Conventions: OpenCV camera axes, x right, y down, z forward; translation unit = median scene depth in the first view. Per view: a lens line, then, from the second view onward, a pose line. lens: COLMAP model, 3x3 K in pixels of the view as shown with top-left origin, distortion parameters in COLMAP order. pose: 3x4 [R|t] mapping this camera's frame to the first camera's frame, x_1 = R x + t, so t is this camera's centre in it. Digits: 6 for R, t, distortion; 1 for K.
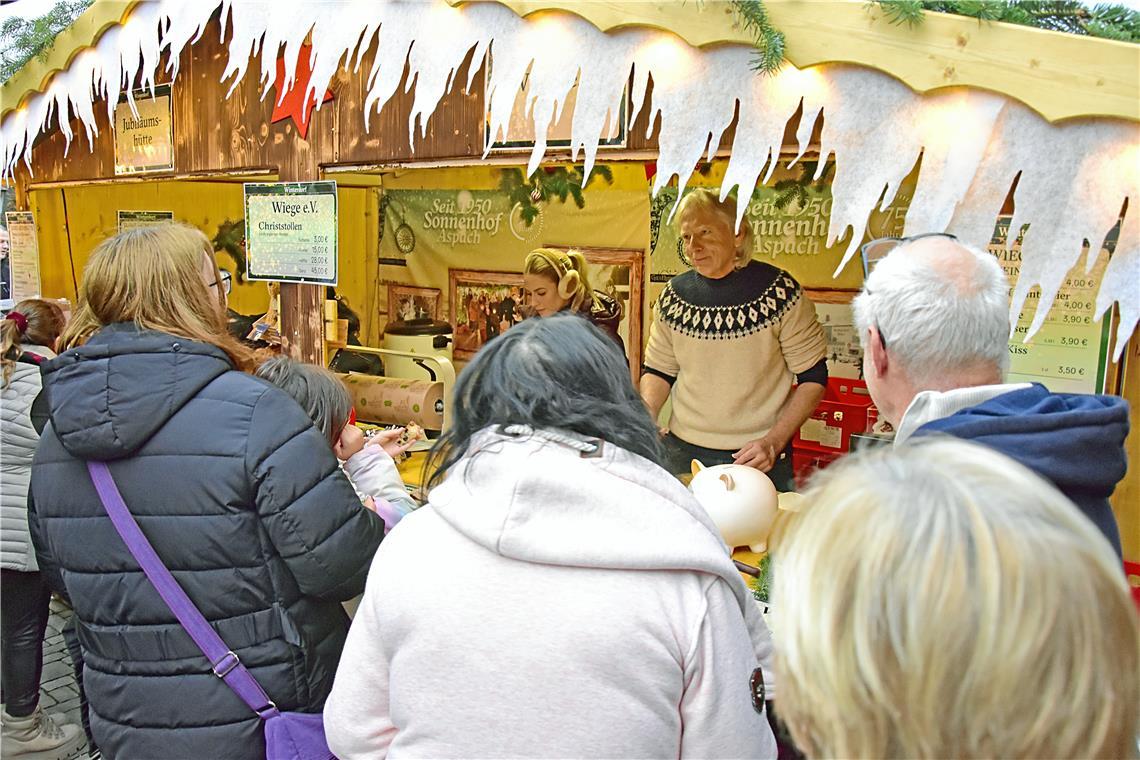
lens RADIAL K [[969.6, 0, 570.0], [0, 969.6, 380.0], [0, 0, 1]] dist [-0.137821, 0.003748]
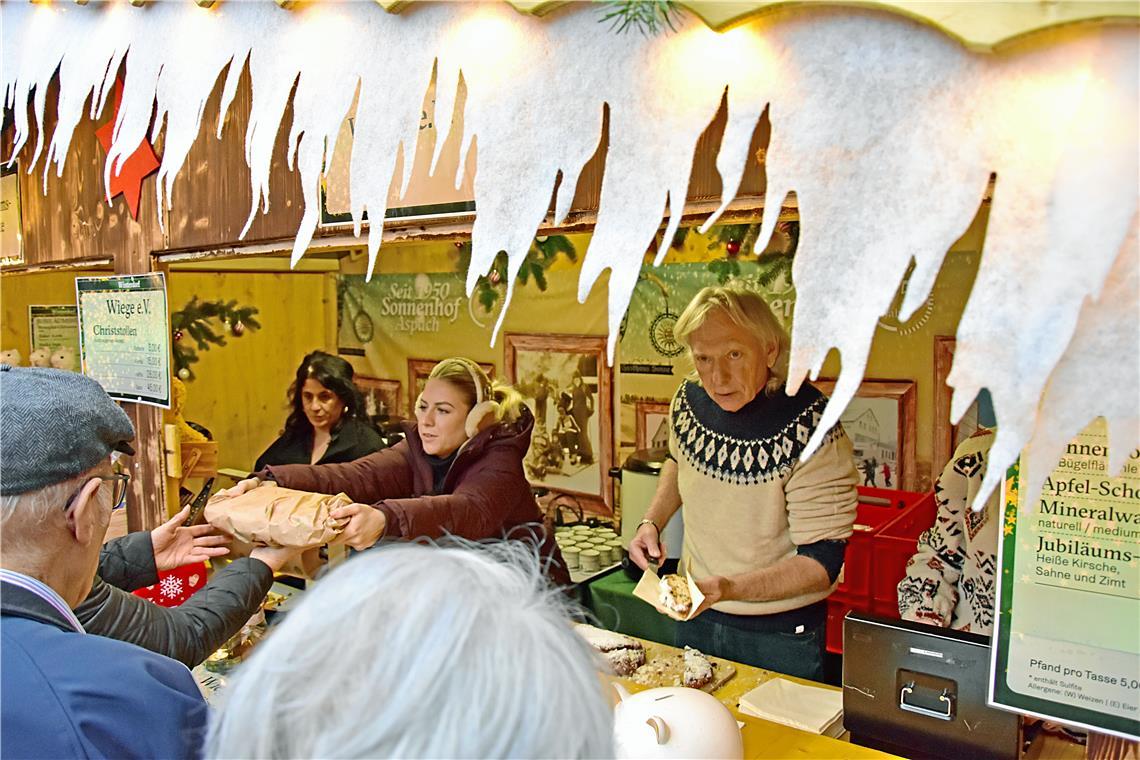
lens RADIAL K [[899.2, 0, 570.0], [0, 899.2, 380.0], [0, 0, 1]] dist [-0.155341, 0.087361]
pose [[0.999375, -0.023718, -0.026212, 0.086285], [0.021873, 0.997406, -0.068580, -0.059200], [0.027771, 0.067964, 0.997301, 0.278343]]
